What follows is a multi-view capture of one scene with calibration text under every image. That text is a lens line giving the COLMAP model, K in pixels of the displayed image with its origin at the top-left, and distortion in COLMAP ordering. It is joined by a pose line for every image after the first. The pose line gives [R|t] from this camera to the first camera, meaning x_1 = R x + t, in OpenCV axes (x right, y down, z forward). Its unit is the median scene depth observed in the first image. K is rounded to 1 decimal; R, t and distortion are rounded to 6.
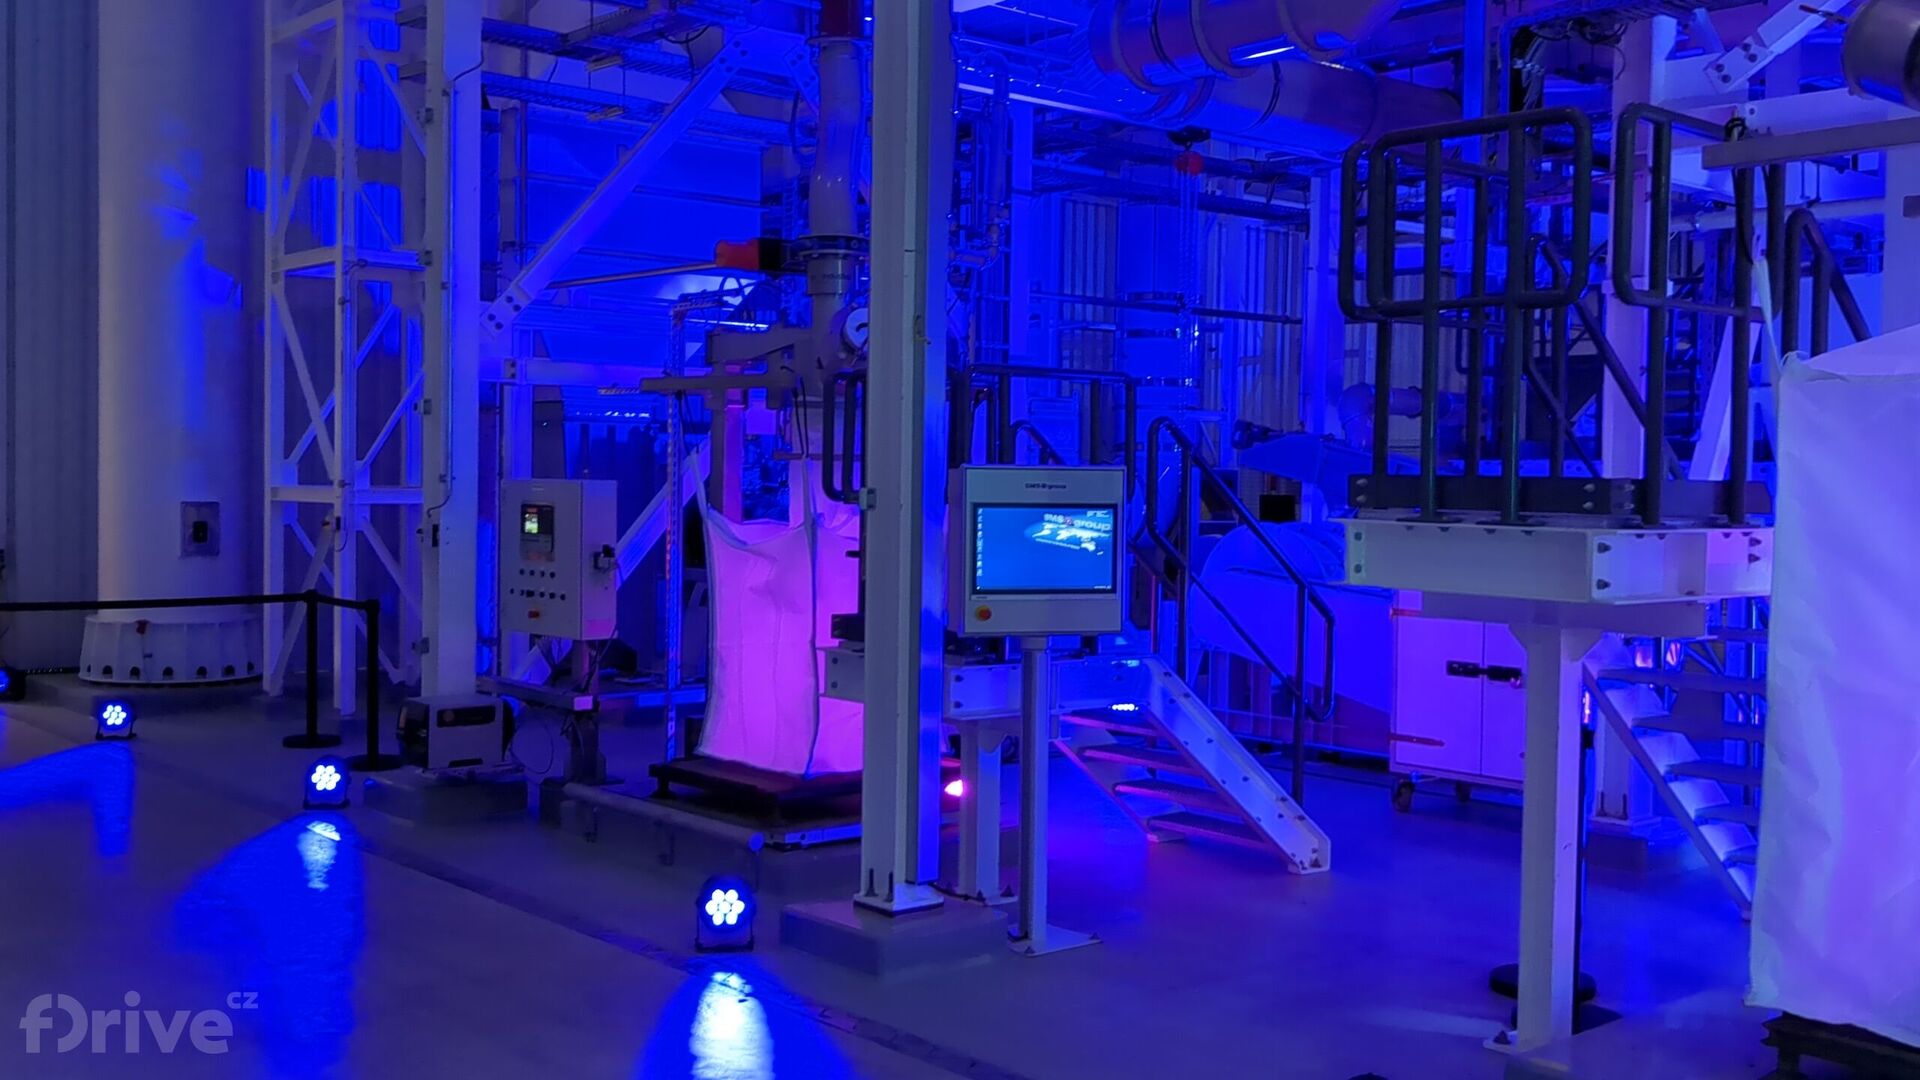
lens RADIAL K [[1896.2, 0, 929.0], [0, 1896.2, 548.8], [0, 0, 1]] dist [0.021762, 0.000000]
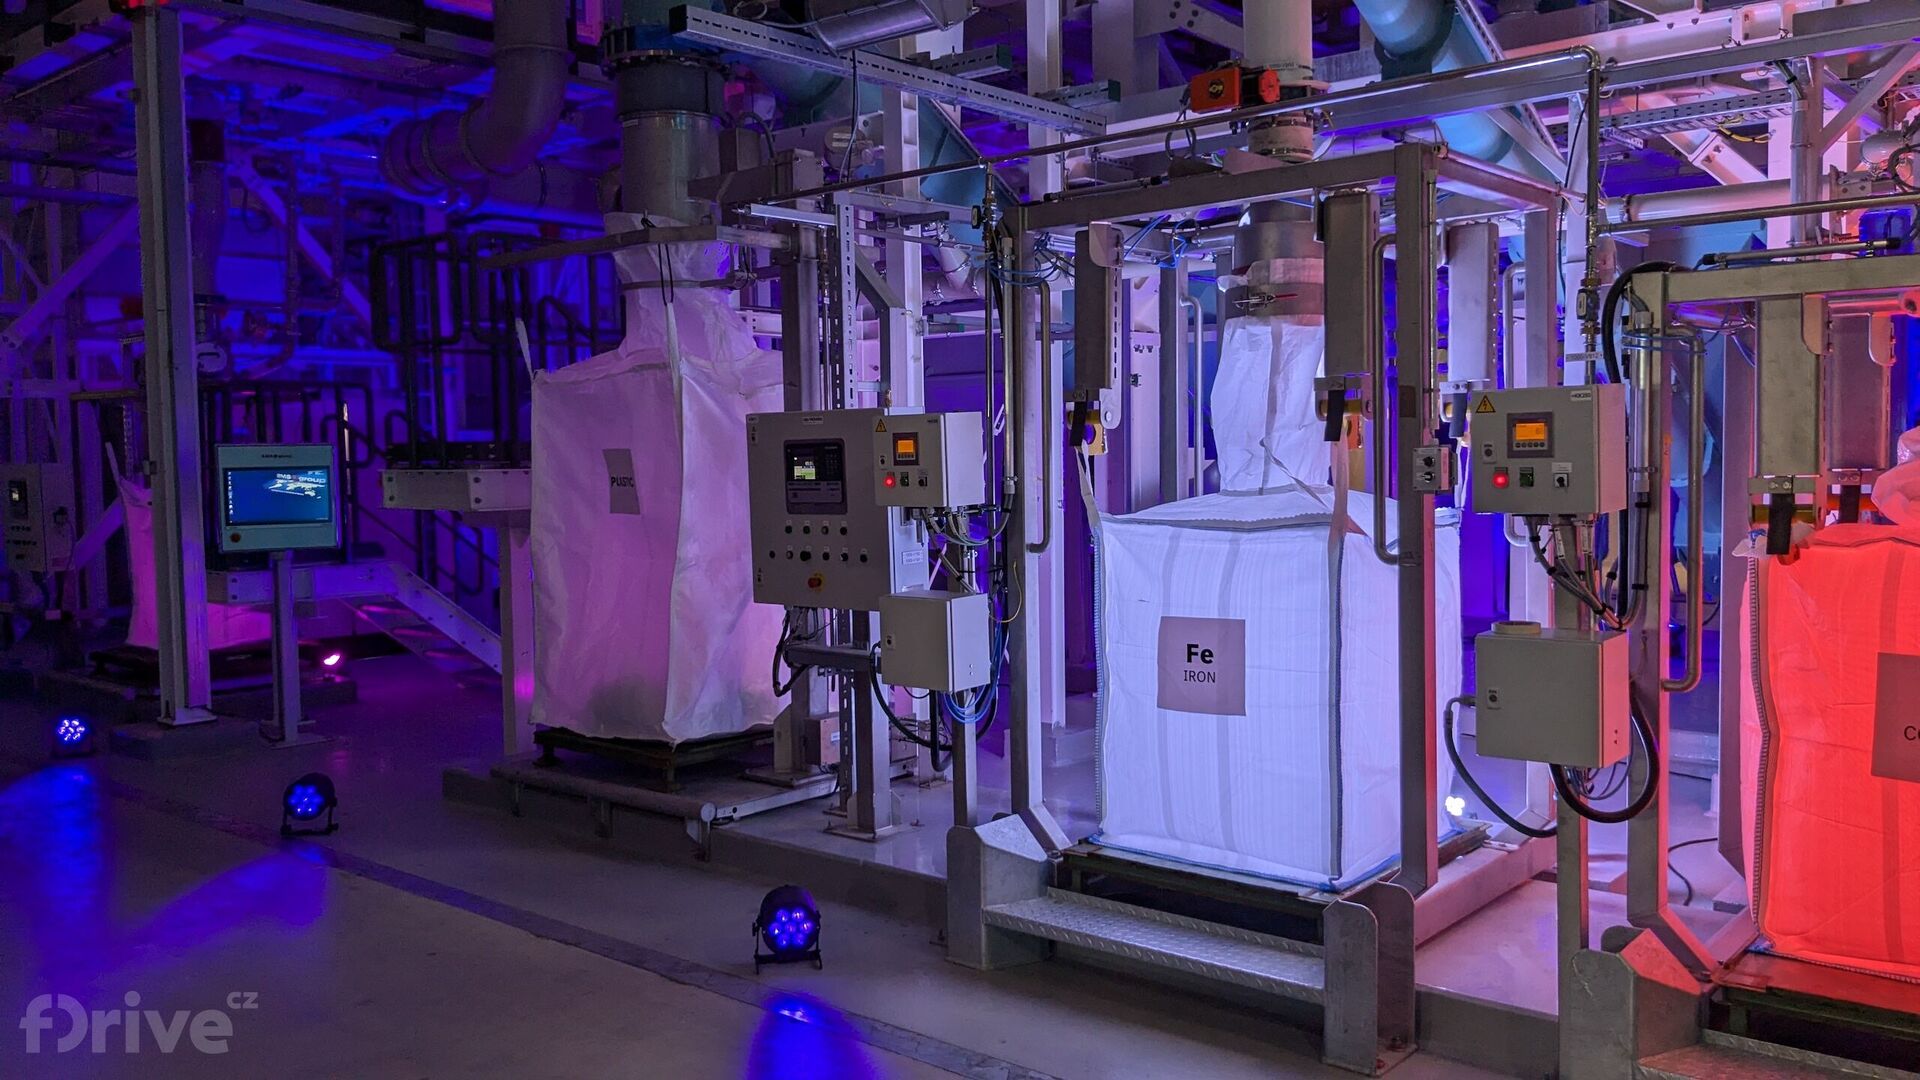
lens RADIAL K [[1538.9, 0, 951.7], [0, 1538.9, 548.9], [0, 0, 1]] dist [0.067412, -0.006912]
pose [[0.990842, -0.038226, 0.129505, 0.448416], [0.035635, 0.999117, 0.022265, 0.035283], [-0.130241, -0.017446, 0.991329, -0.374609]]
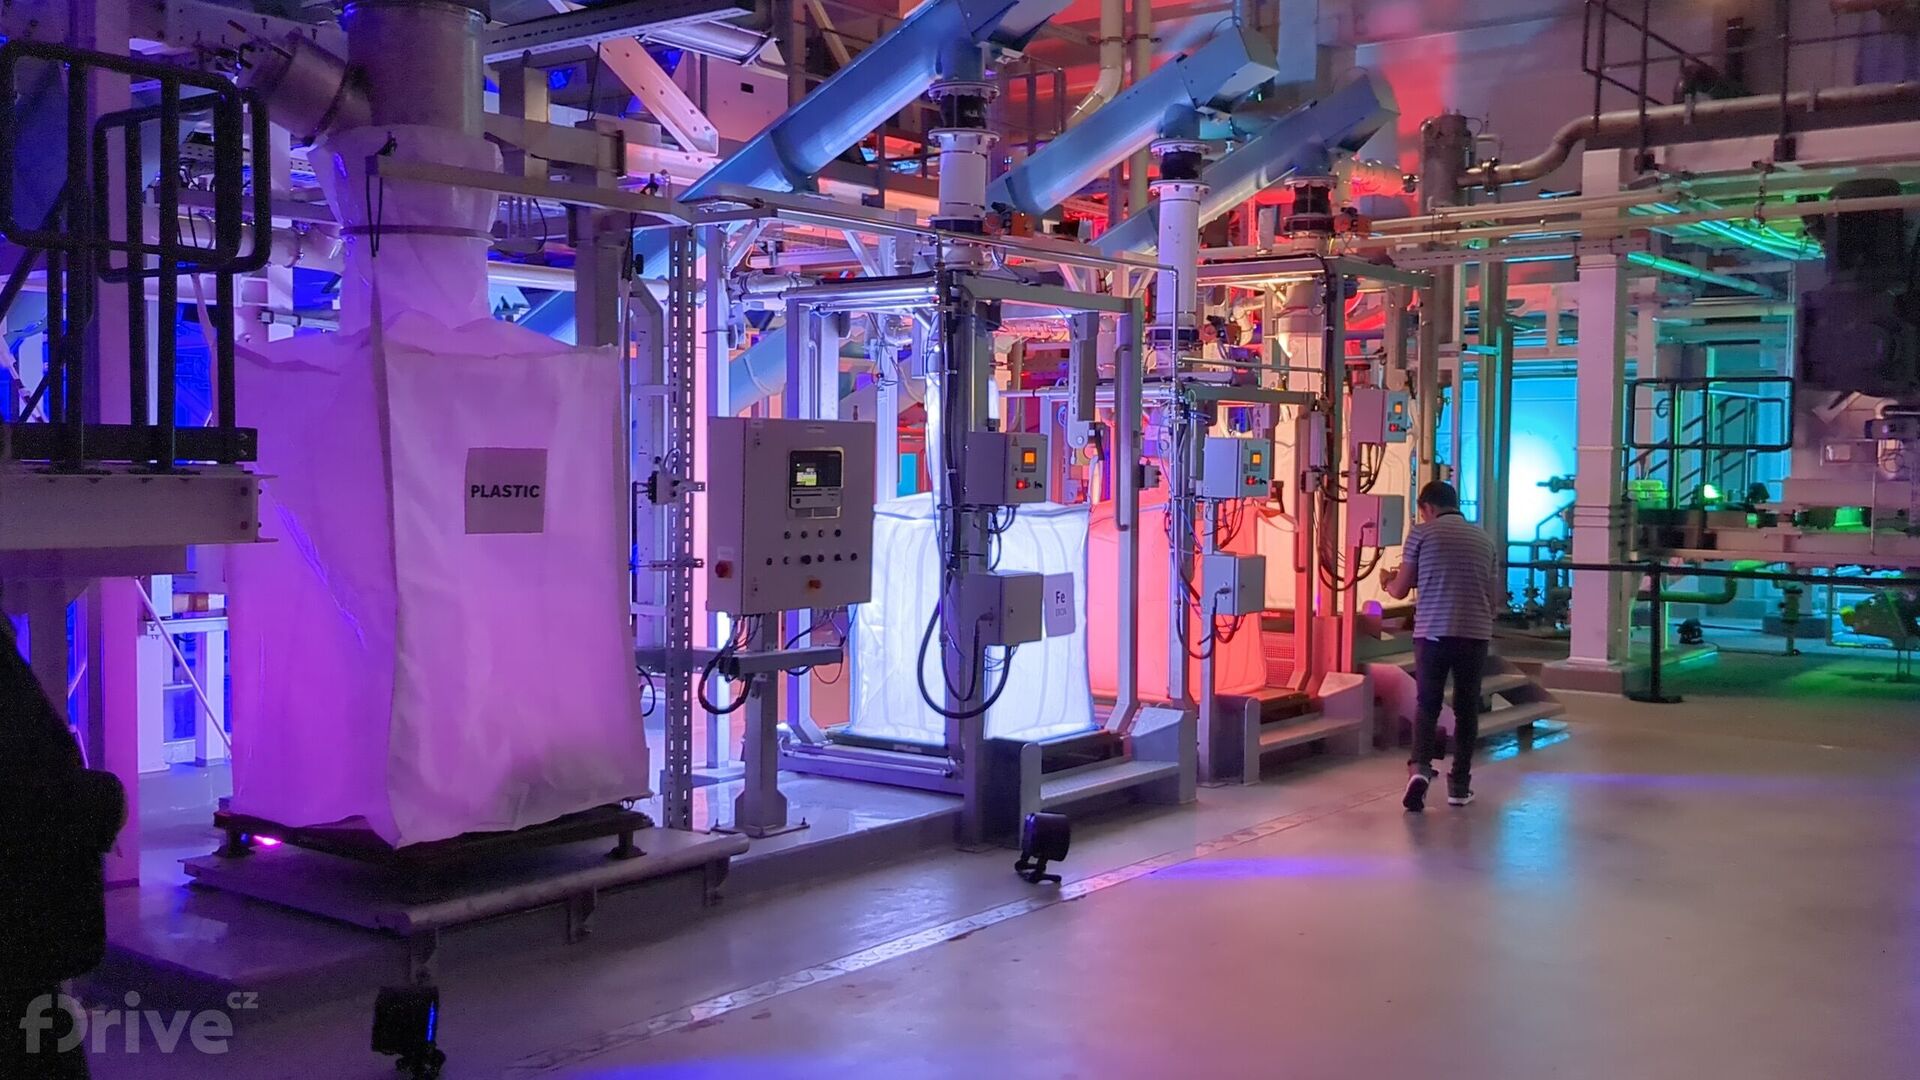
lens RADIAL K [[1896.2, 0, 963.9], [0, 1896.2, 531.4], [0, 0, 1]] dist [0.021762, 0.000000]
pose [[-0.205346, -0.074141, 0.975877, -0.599273], [0.013125, 0.996828, 0.078495, -0.045131], [-0.978601, 0.028927, -0.203722, 0.615048]]
